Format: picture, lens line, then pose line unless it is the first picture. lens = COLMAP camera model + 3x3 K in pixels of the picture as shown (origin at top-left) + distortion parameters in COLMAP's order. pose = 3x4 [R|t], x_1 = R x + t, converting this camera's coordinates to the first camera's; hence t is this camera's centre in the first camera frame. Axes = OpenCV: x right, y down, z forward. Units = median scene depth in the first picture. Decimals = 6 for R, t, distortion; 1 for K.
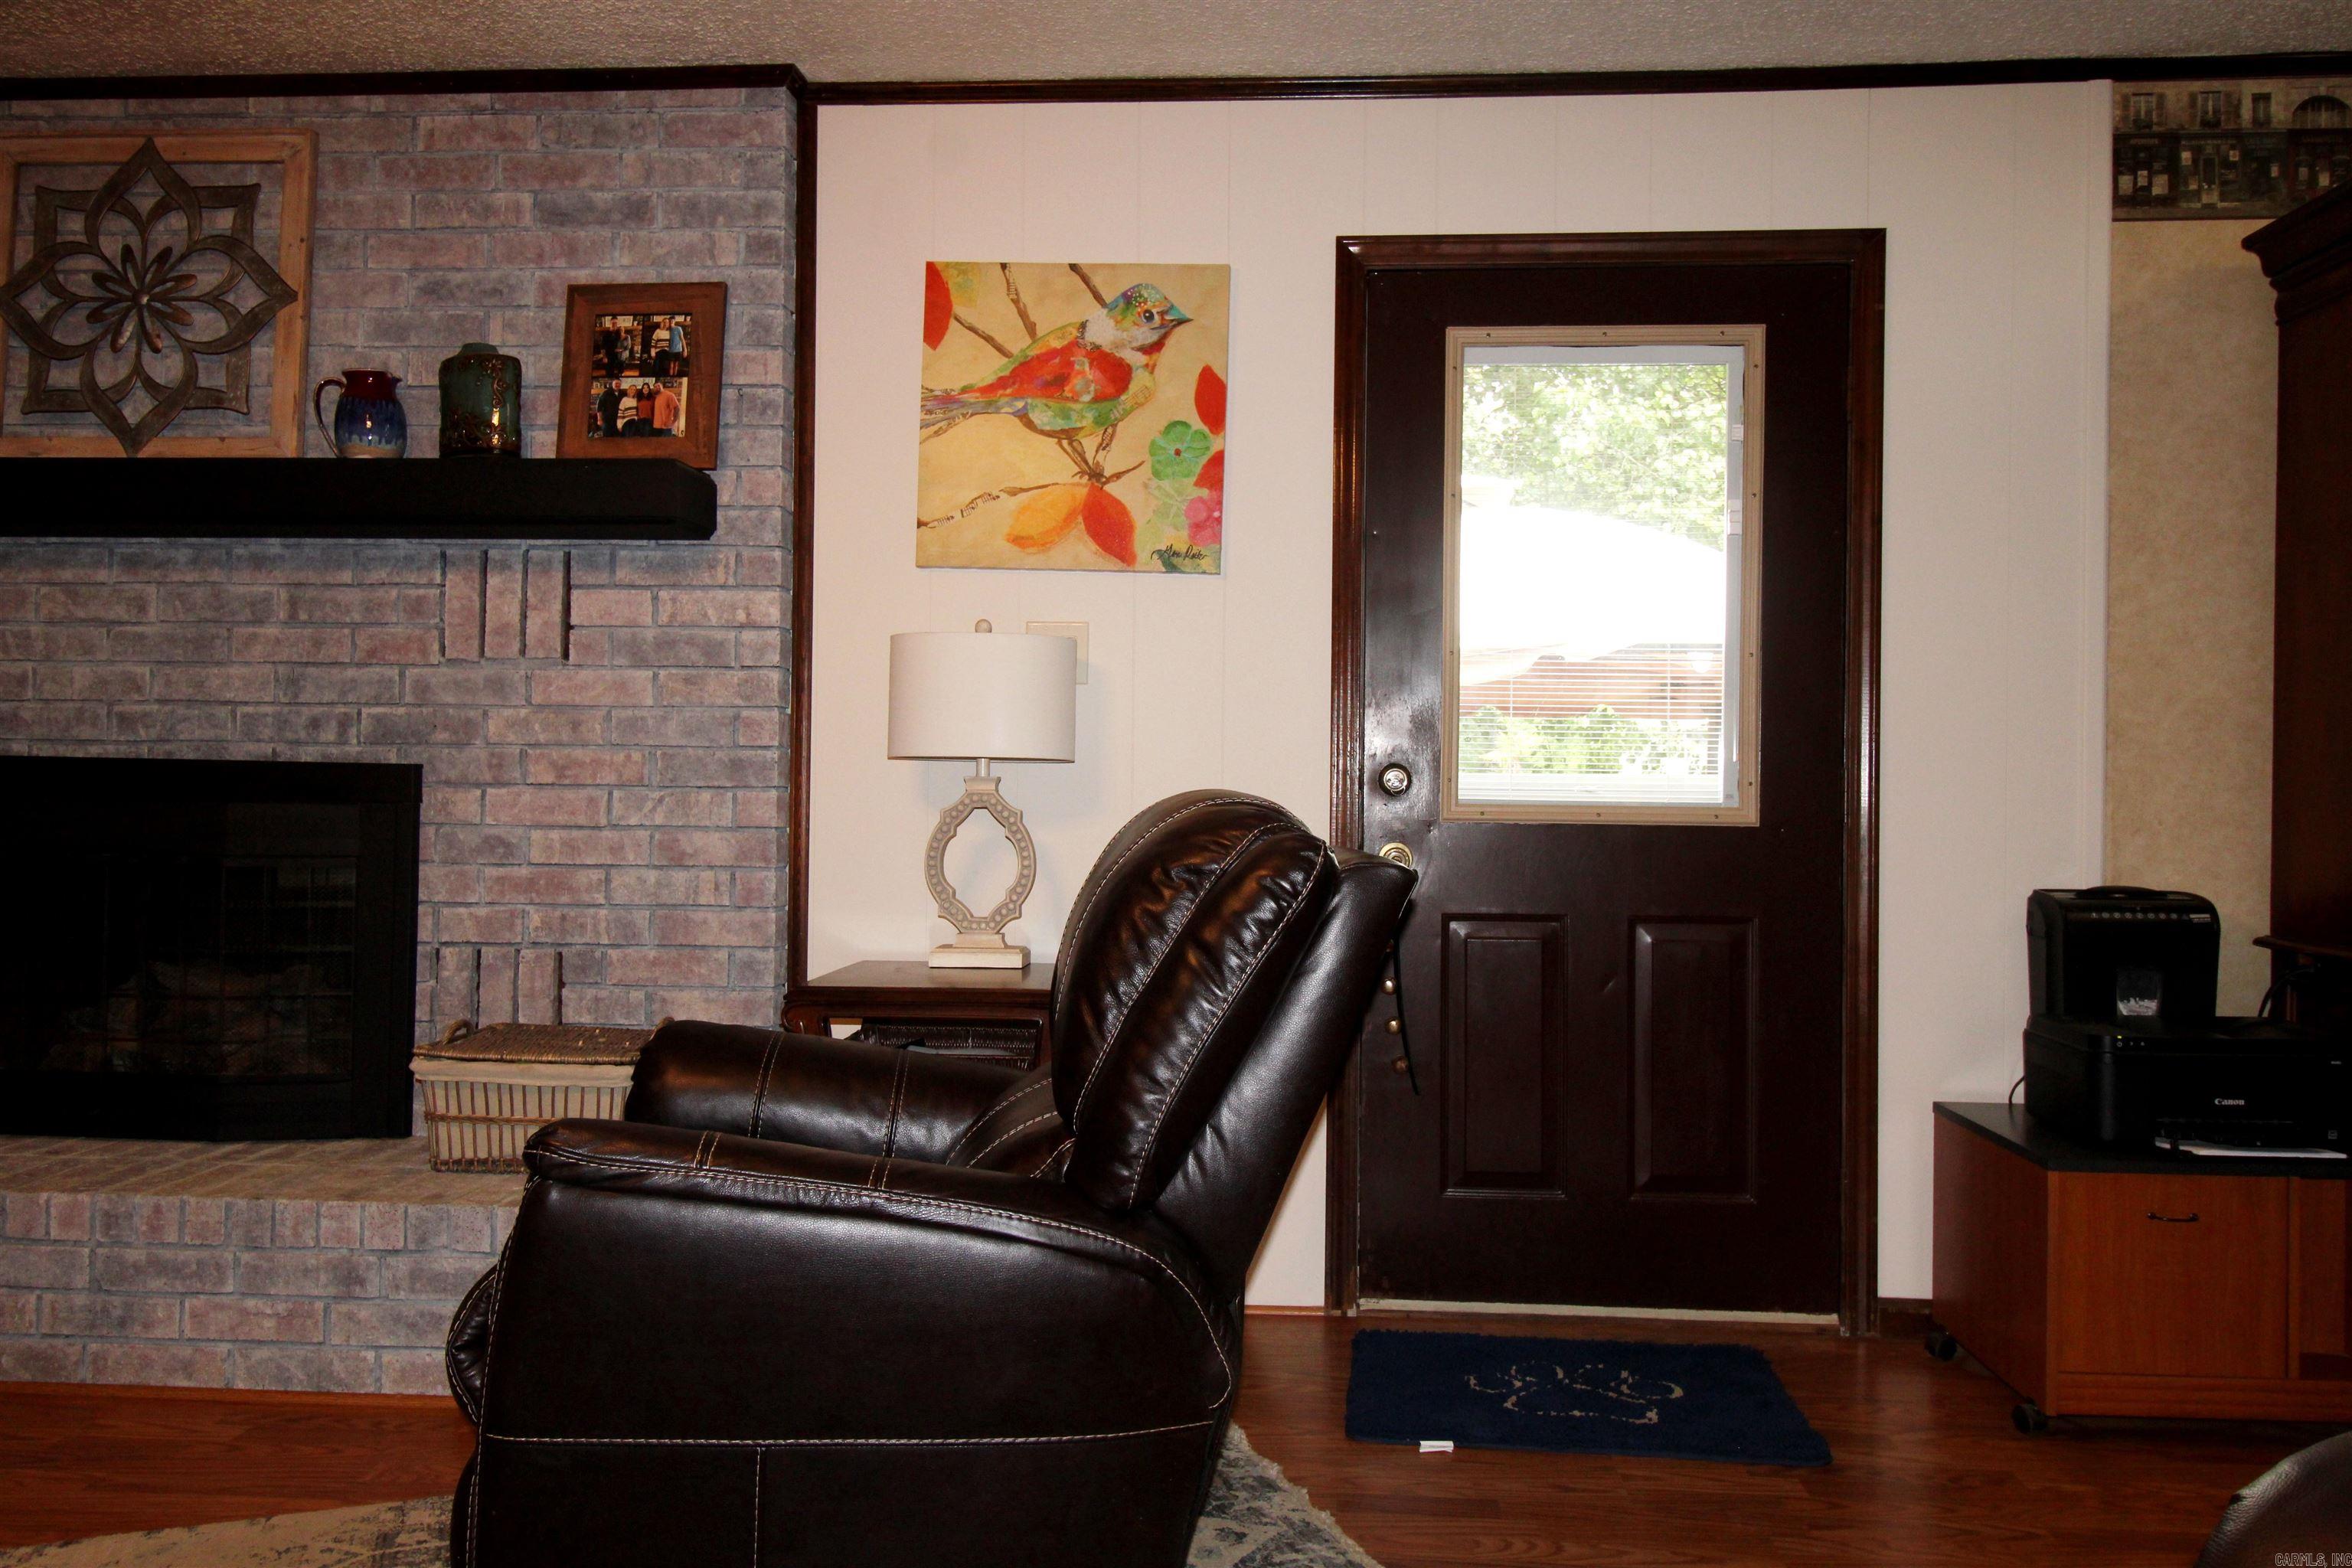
lens RADIAL K [[1792.1, 0, 1194.2], [0, 1792.1, 770.9], [0, 0, 1]] dist [0.013650, -0.011052]
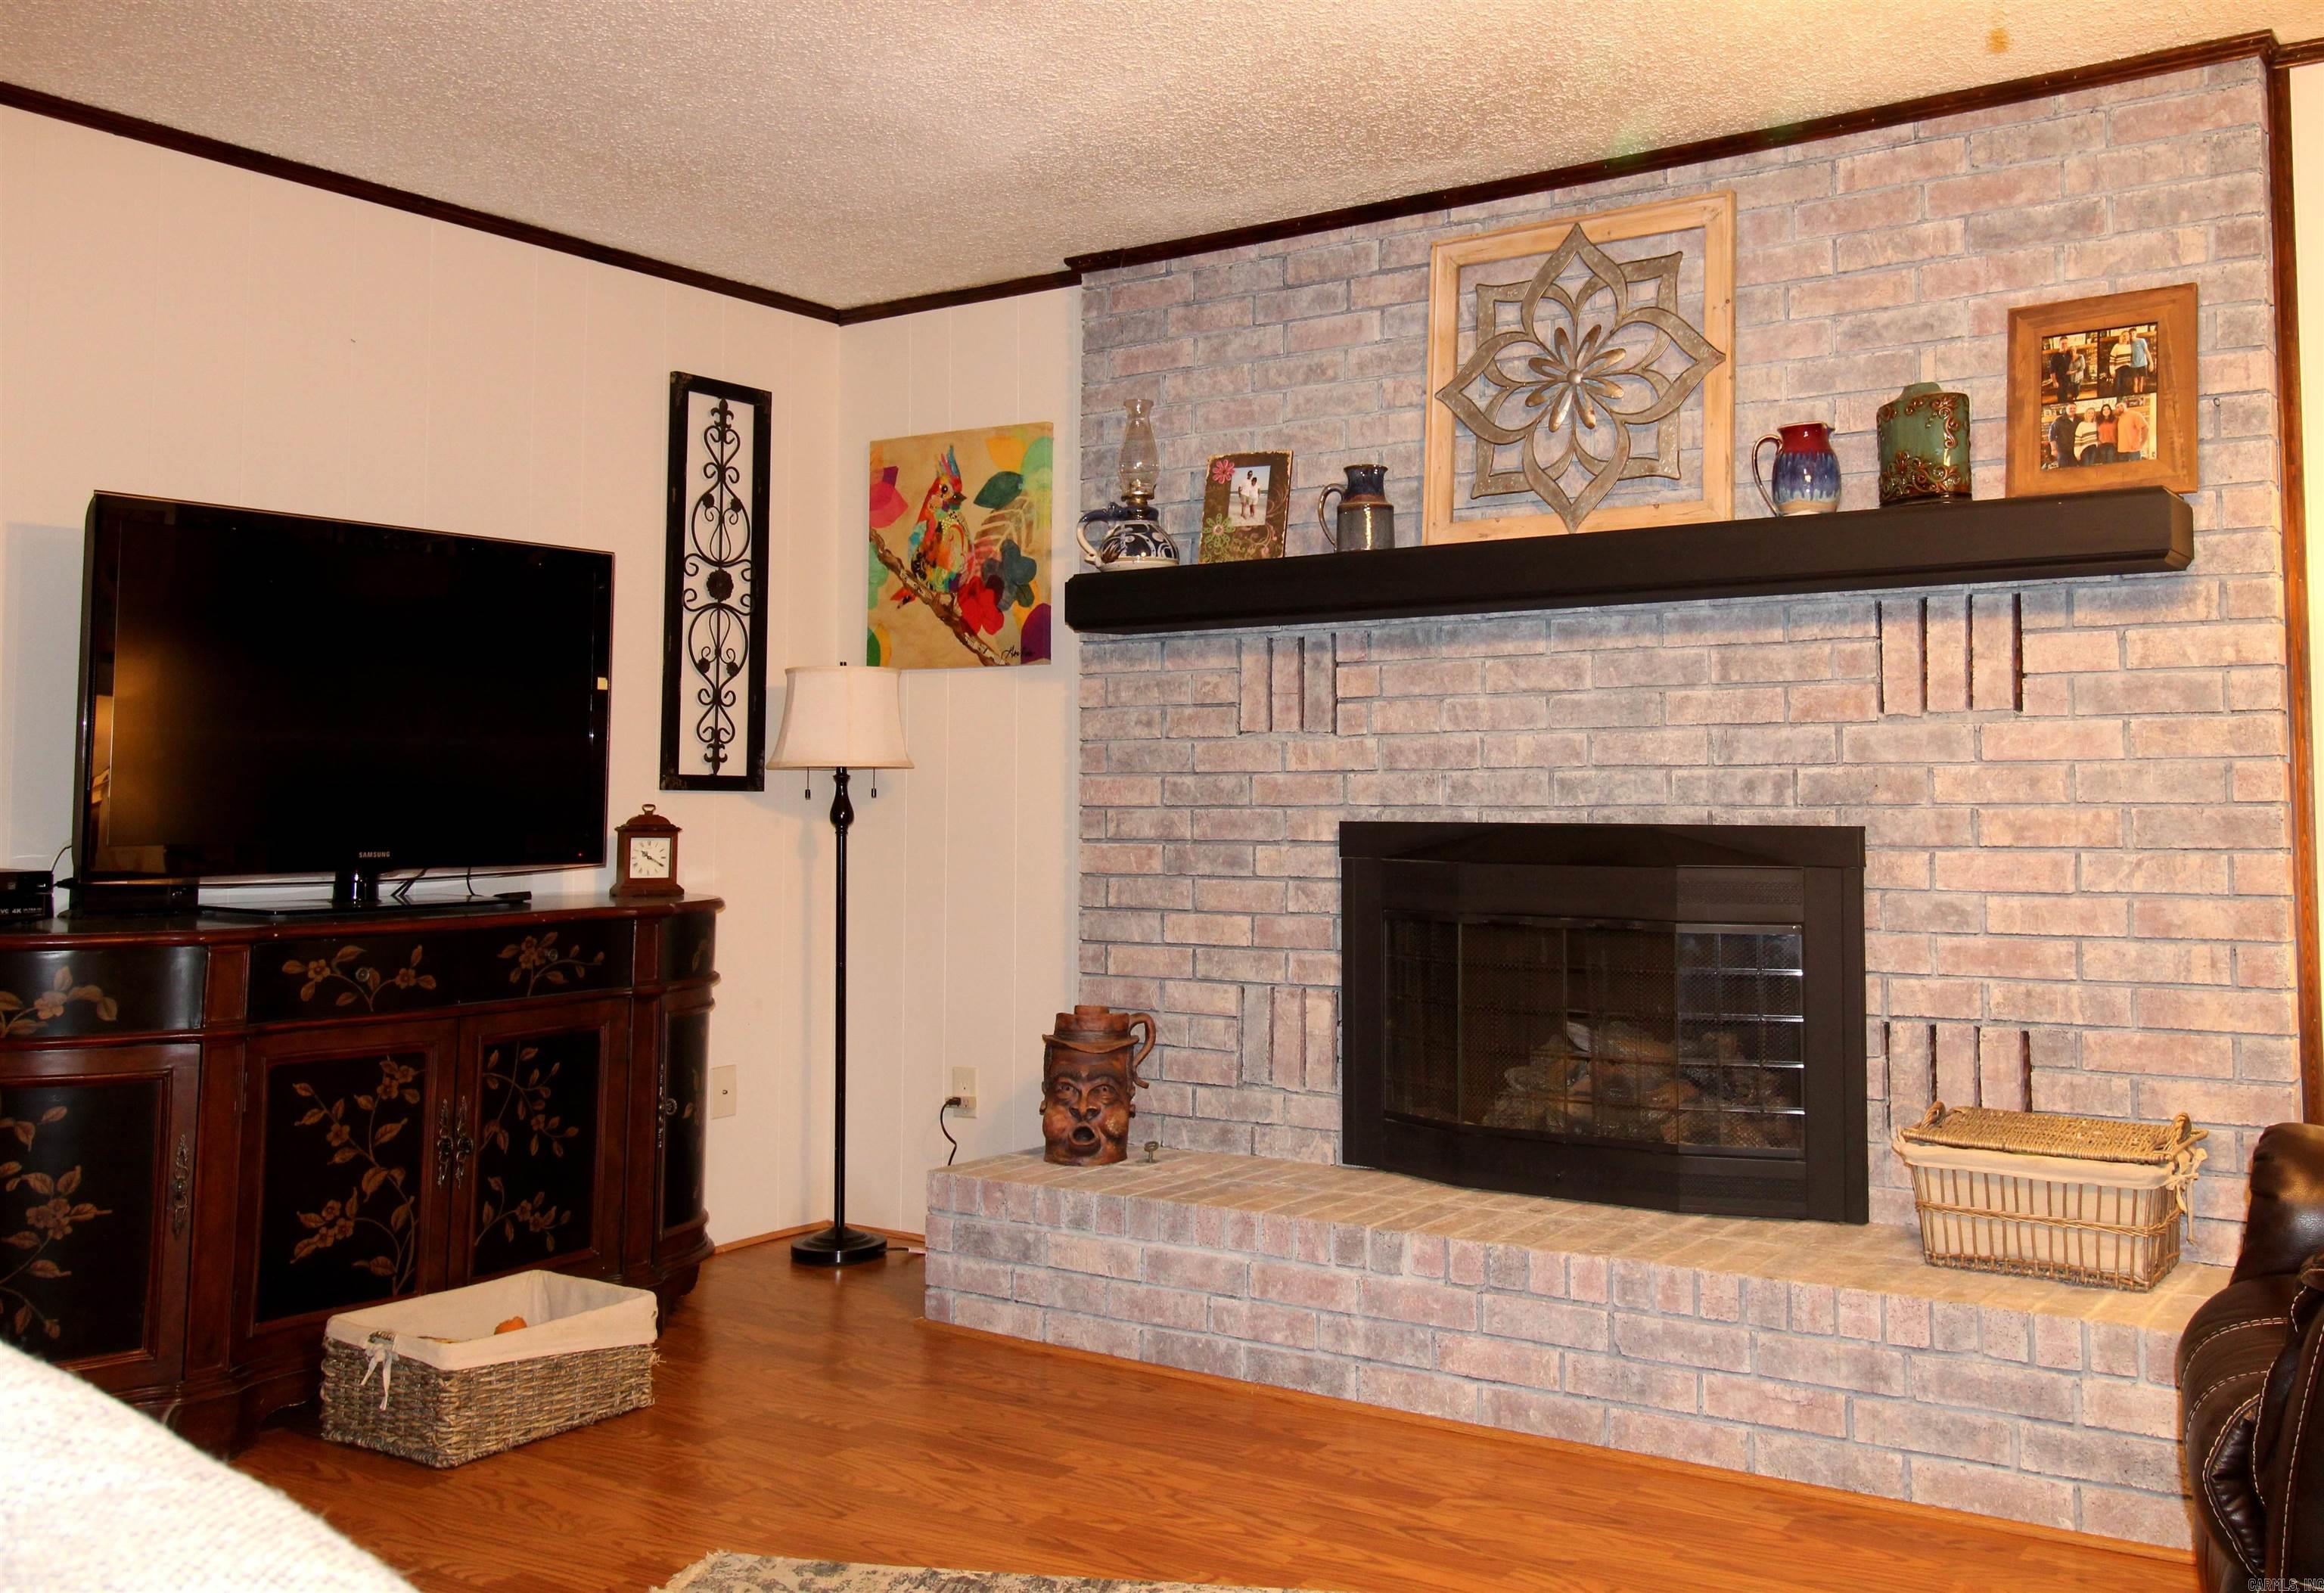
lens RADIAL K [[2056.3, 0, 1275.0], [0, 2056.3, 673.7], [0, 0, 1]] dist [0.019090, -0.020923]
pose [[0.874939, -0.046835, -0.481964, -0.175238], [0.016812, 0.997650, -0.066427, -0.017401], [0.483942, 0.050017, 0.873670, -0.109279]]
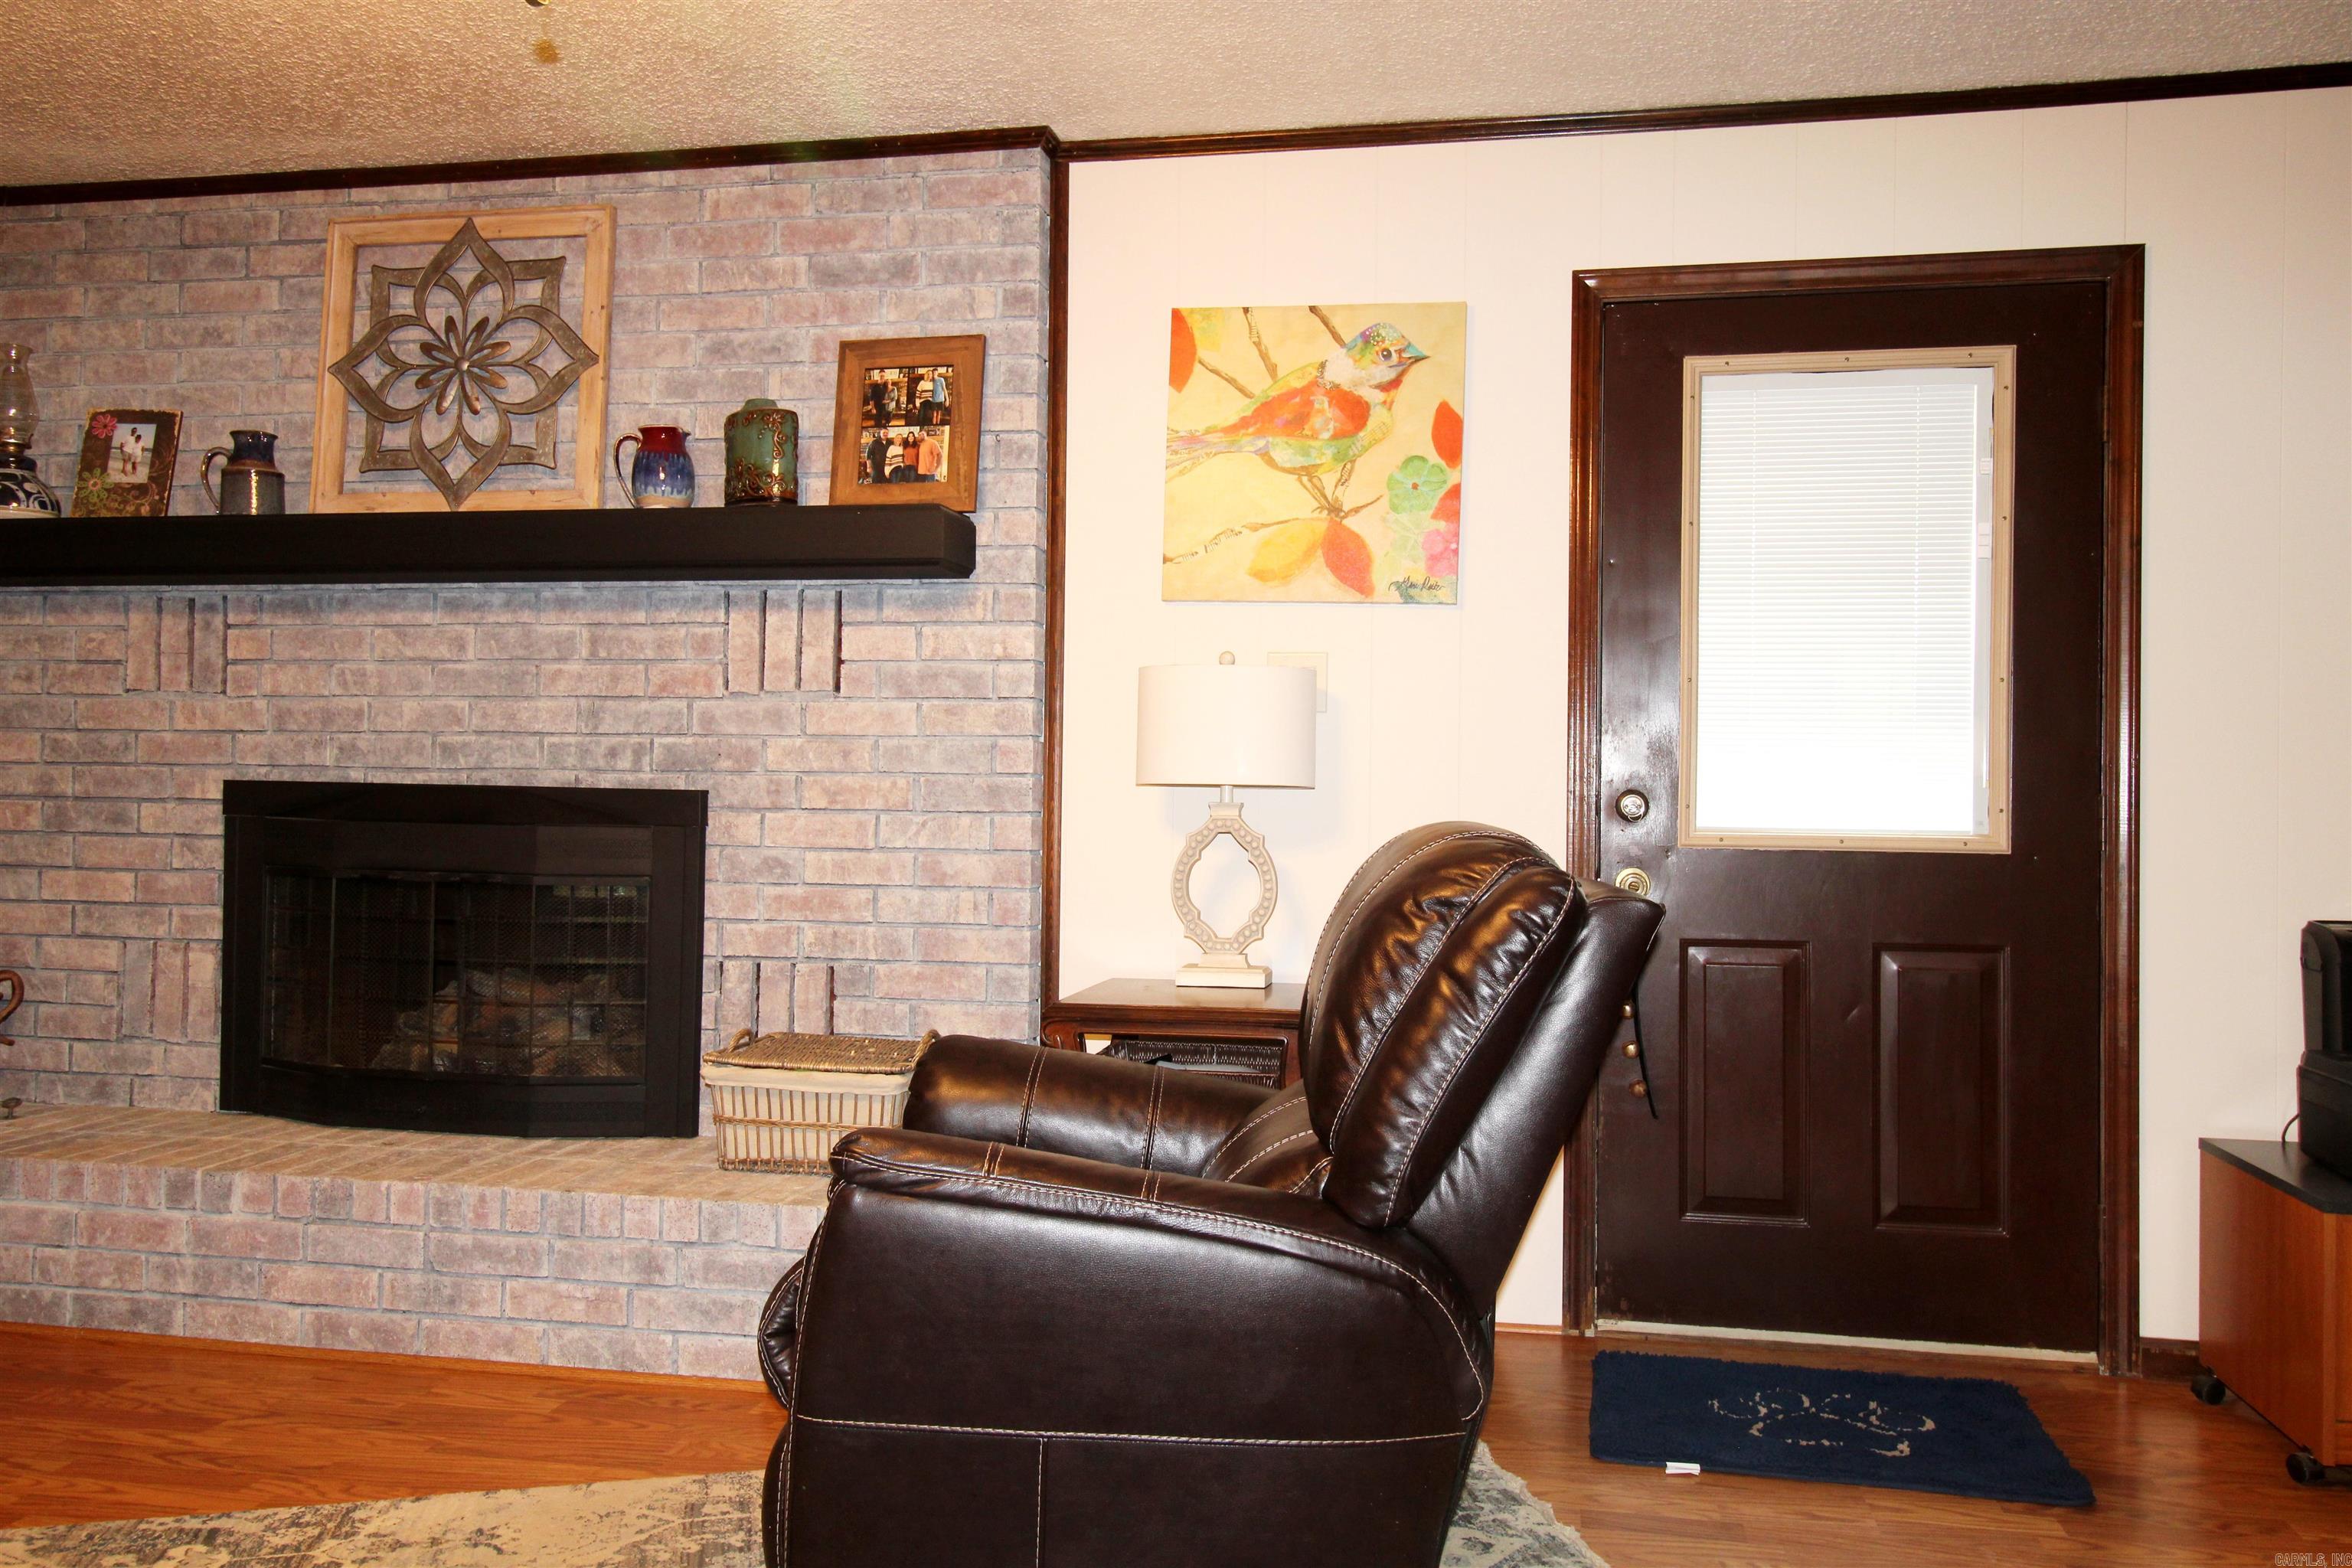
lens RADIAL K [[1792.1, 0, 1194.6], [0, 1792.1, 770.8], [0, 0, 1]] dist [0.013650, -0.011052]
pose [[0.992941, -0.000975, -0.118602, -0.013102], [0.000359, 0.999986, -0.005219, -0.009695], [0.118606, 0.005139, 0.992928, -0.032565]]
